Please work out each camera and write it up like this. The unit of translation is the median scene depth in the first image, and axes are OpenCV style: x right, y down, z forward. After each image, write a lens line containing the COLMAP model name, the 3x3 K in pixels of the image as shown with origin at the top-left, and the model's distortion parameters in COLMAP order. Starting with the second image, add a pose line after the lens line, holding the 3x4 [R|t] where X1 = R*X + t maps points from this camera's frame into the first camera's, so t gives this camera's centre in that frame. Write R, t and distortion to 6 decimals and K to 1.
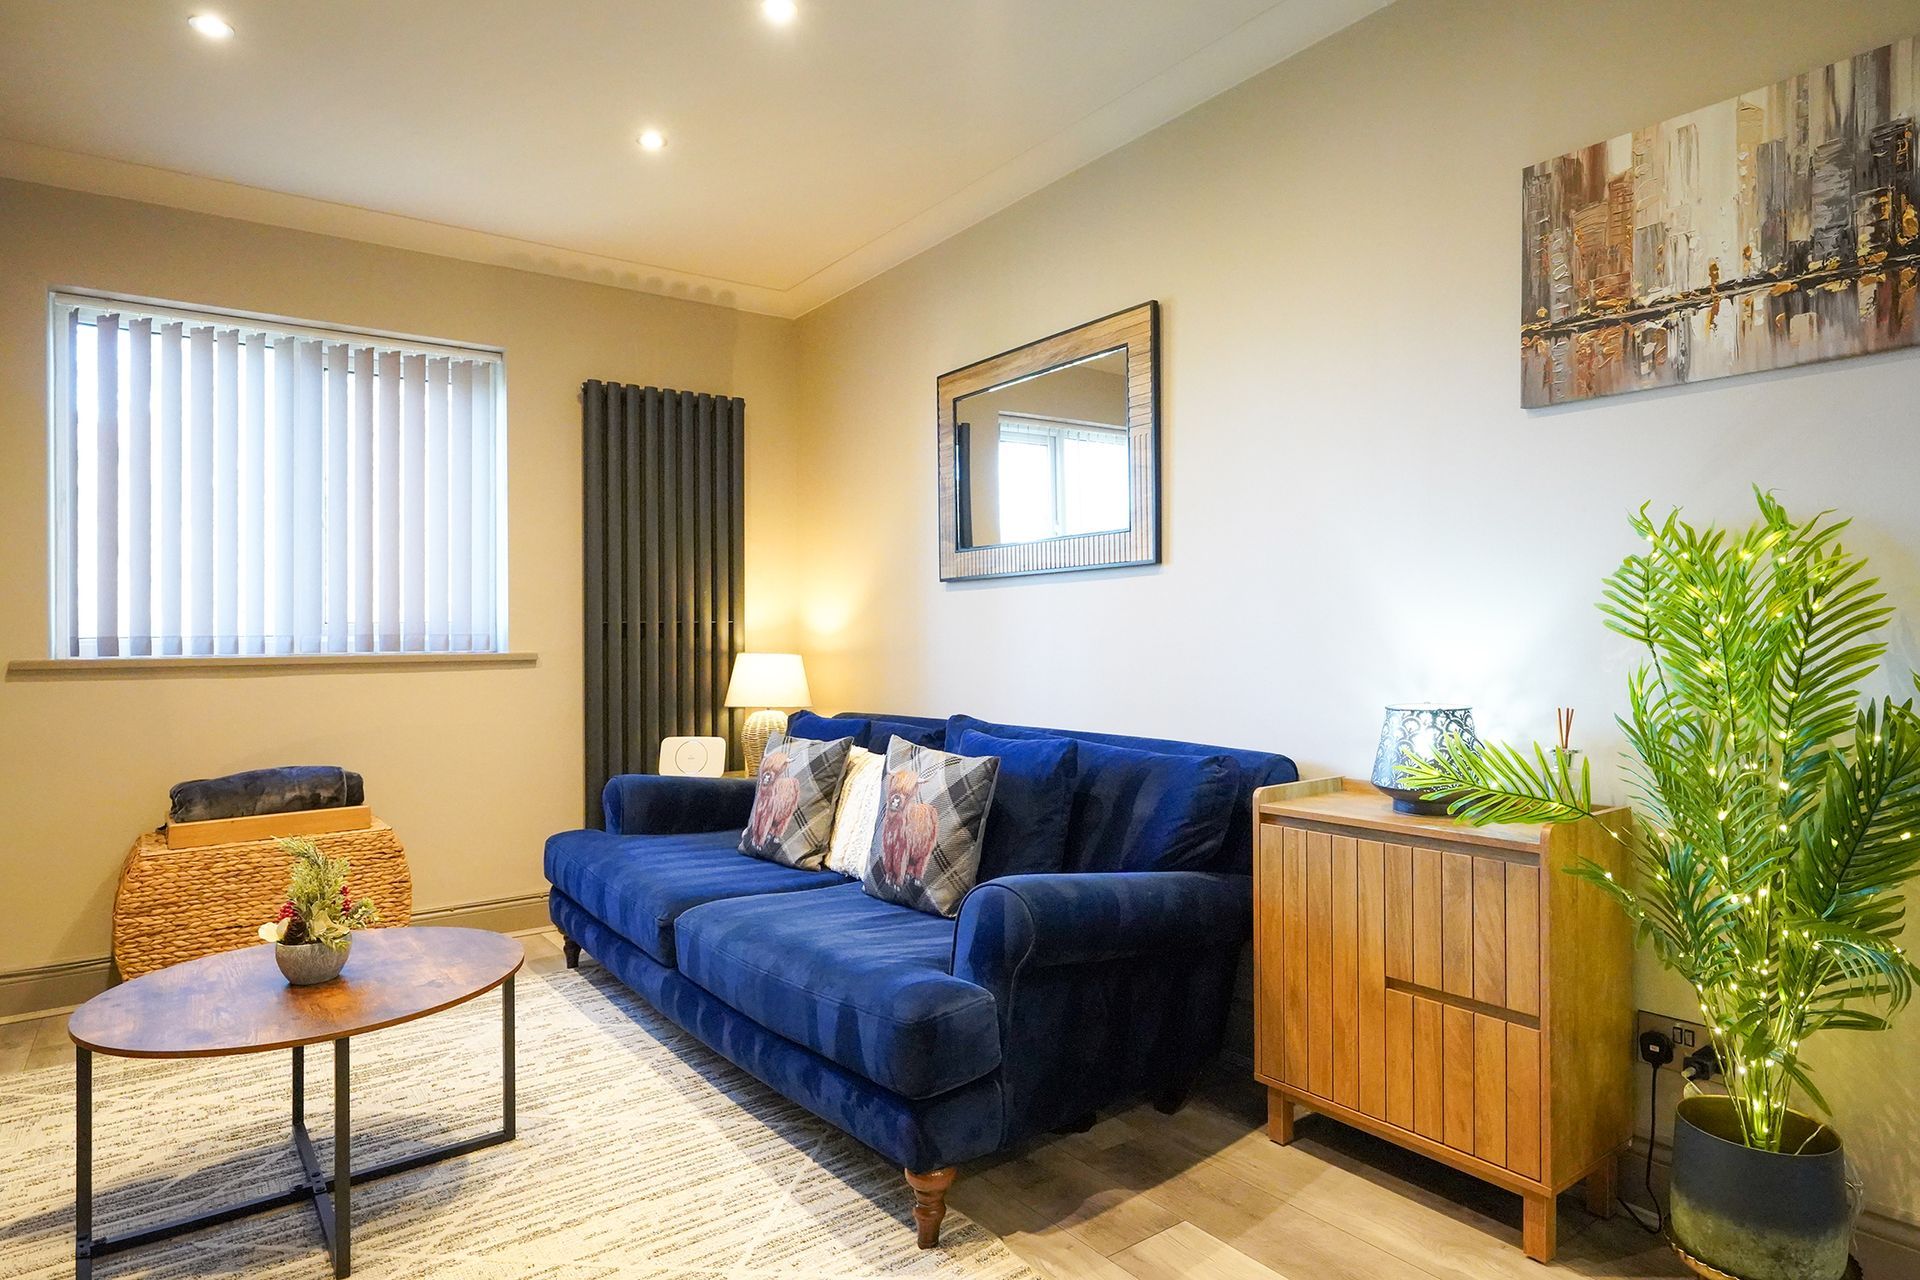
lens RADIAL K [[1034.4, 0, 996.5], [0, 1034.4, 628.3], [0, 0, 1]] dist [-0.000674, -0.000273]
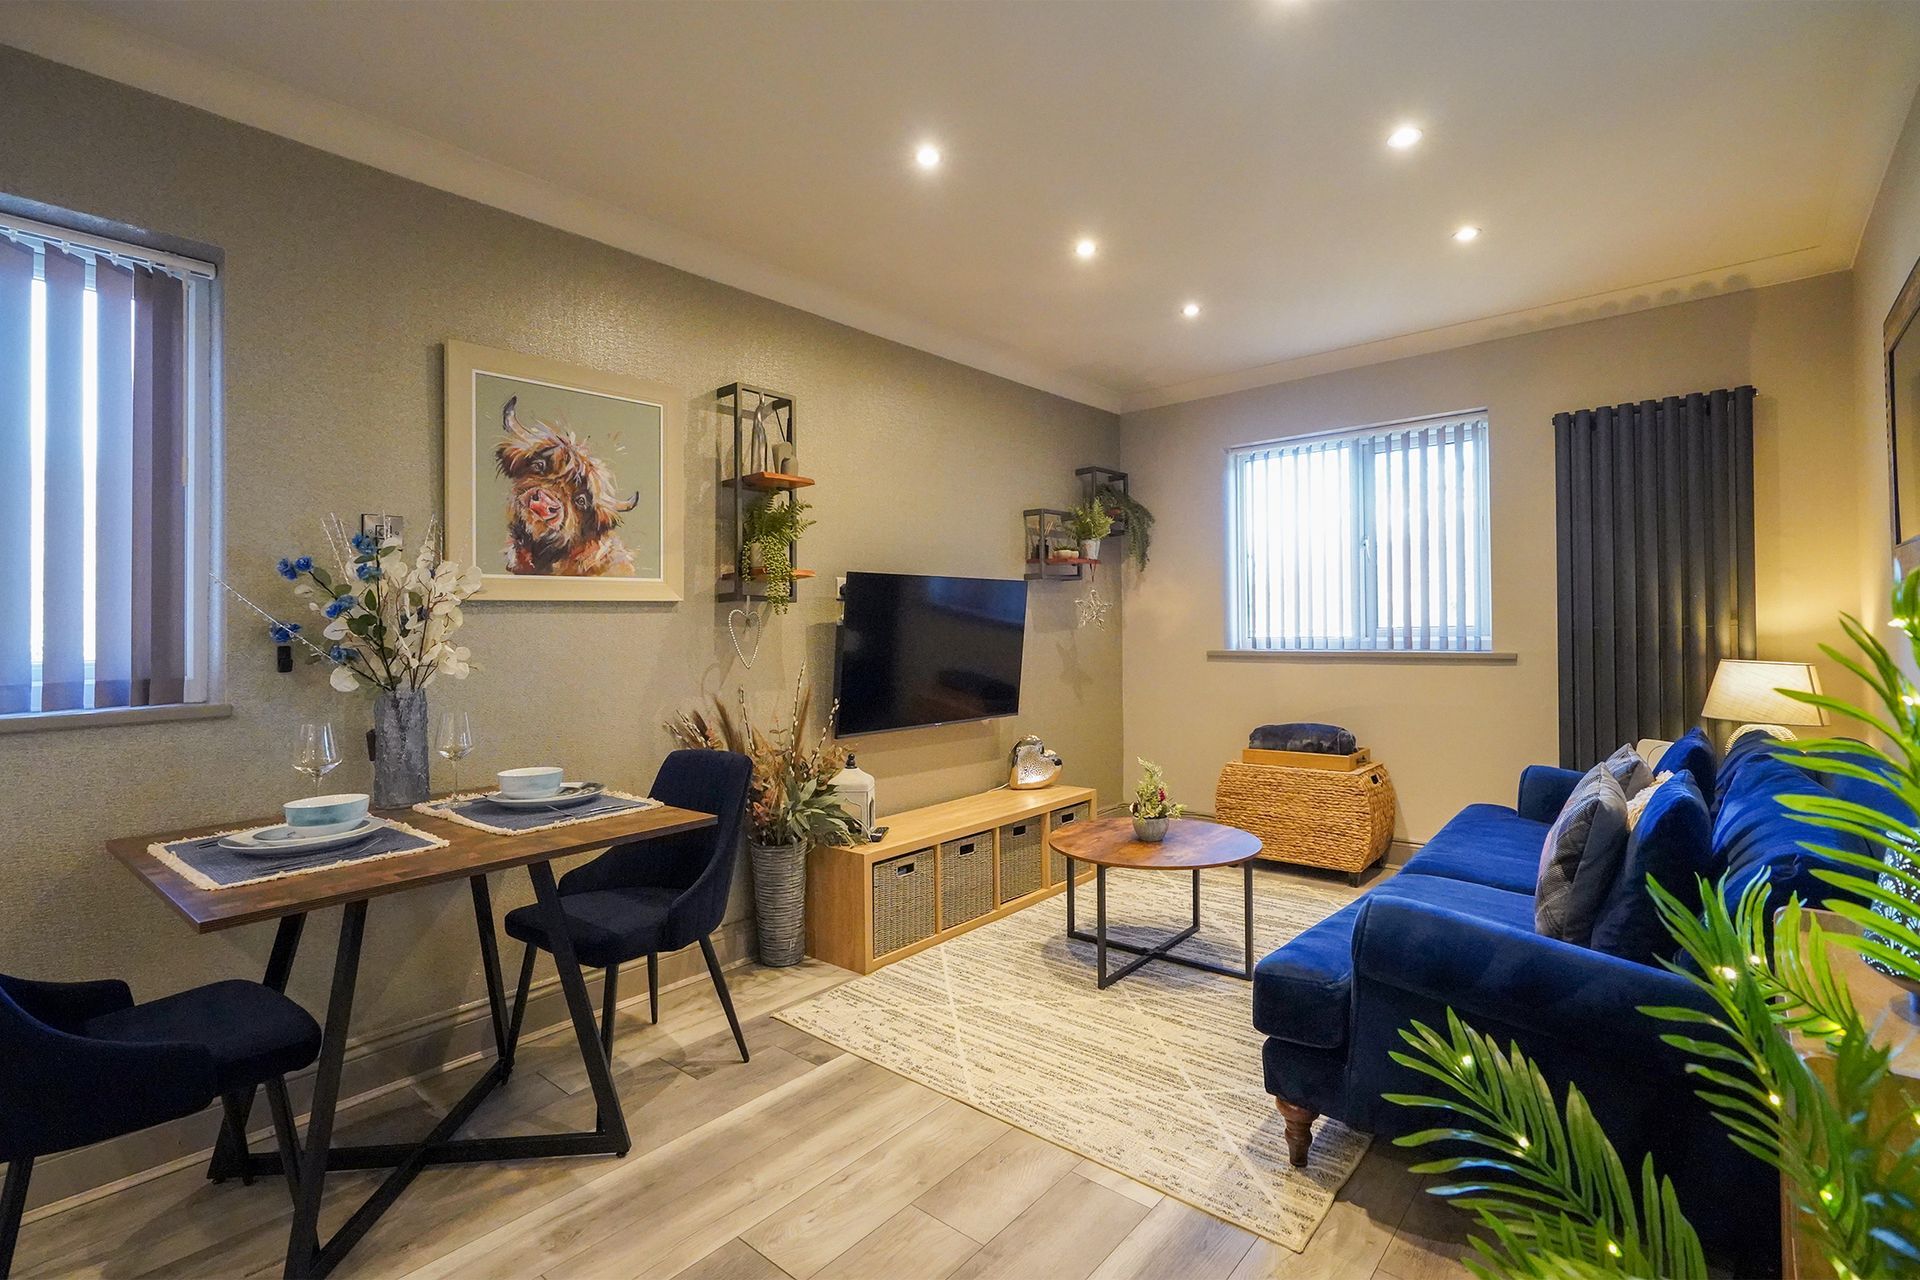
lens RADIAL K [[883.0, 0, 984.2], [0, 883.0, 608.1], [0, 0, 1]] dist [-0.000005, 0.000217]
pose [[0.193935, -0.012866, -0.980930, 0.870426], [0.029056, 0.999551, -0.007366, -0.074484], [0.980584, -0.027073, 0.194221, 0.410581]]
